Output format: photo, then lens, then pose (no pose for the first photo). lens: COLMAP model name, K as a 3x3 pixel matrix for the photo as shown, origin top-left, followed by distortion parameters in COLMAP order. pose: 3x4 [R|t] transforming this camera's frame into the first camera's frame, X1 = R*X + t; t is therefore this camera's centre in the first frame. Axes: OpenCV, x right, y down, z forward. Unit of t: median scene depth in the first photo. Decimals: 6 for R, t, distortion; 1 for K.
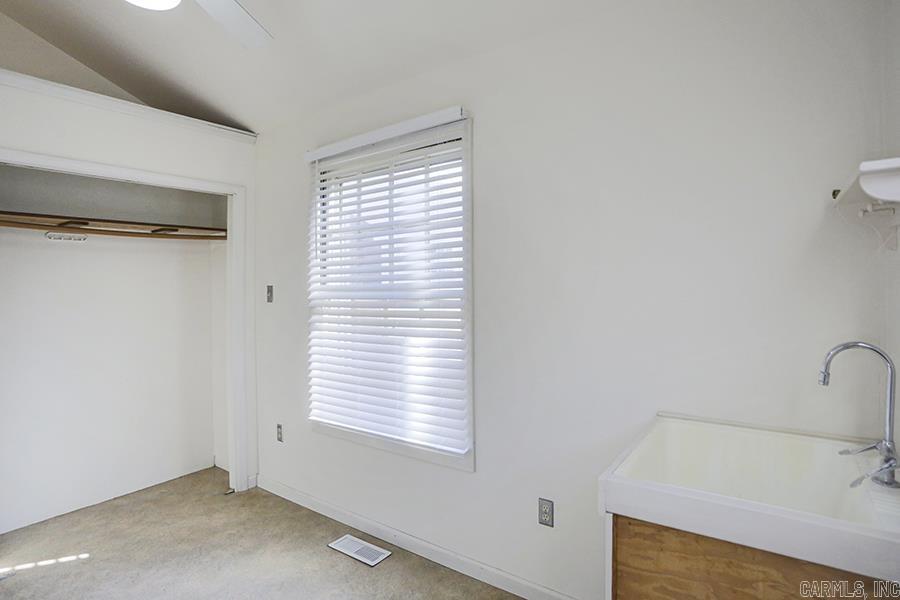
lens RADIAL K [[472.7, 0, 450.9], [0, 472.7, 296.3], [0, 0, 1]] dist [-0.044597, 0.011705]
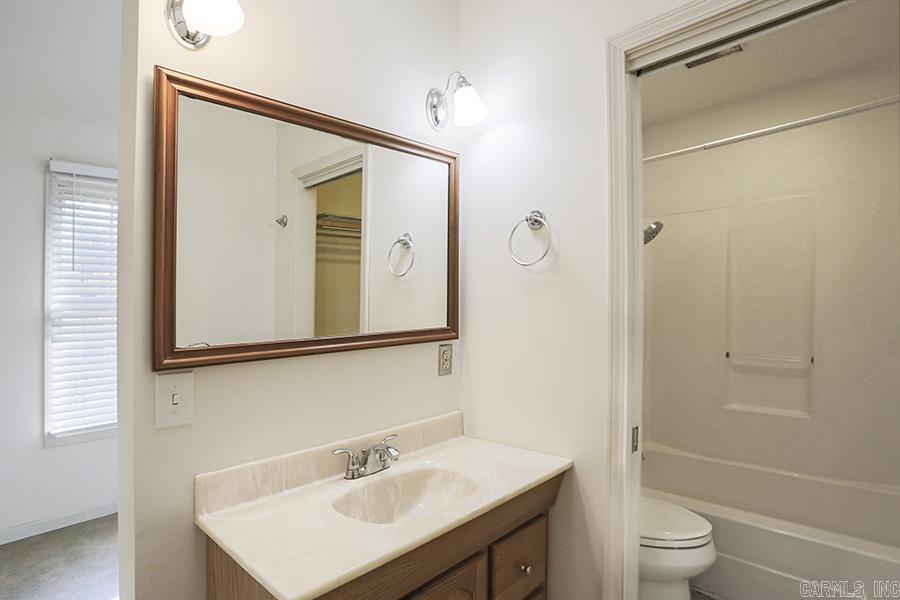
lens RADIAL K [[472.7, 0, 450.0], [0, 472.7, 300.3], [0, 0, 1]] dist [-0.044597, 0.011705]
pose [[0.149084, 0.015394, 0.988705, -1.231945], [0.029771, 0.999356, -0.020049, 0.030836], [-0.988376, 0.032424, 0.148530, 0.024079]]
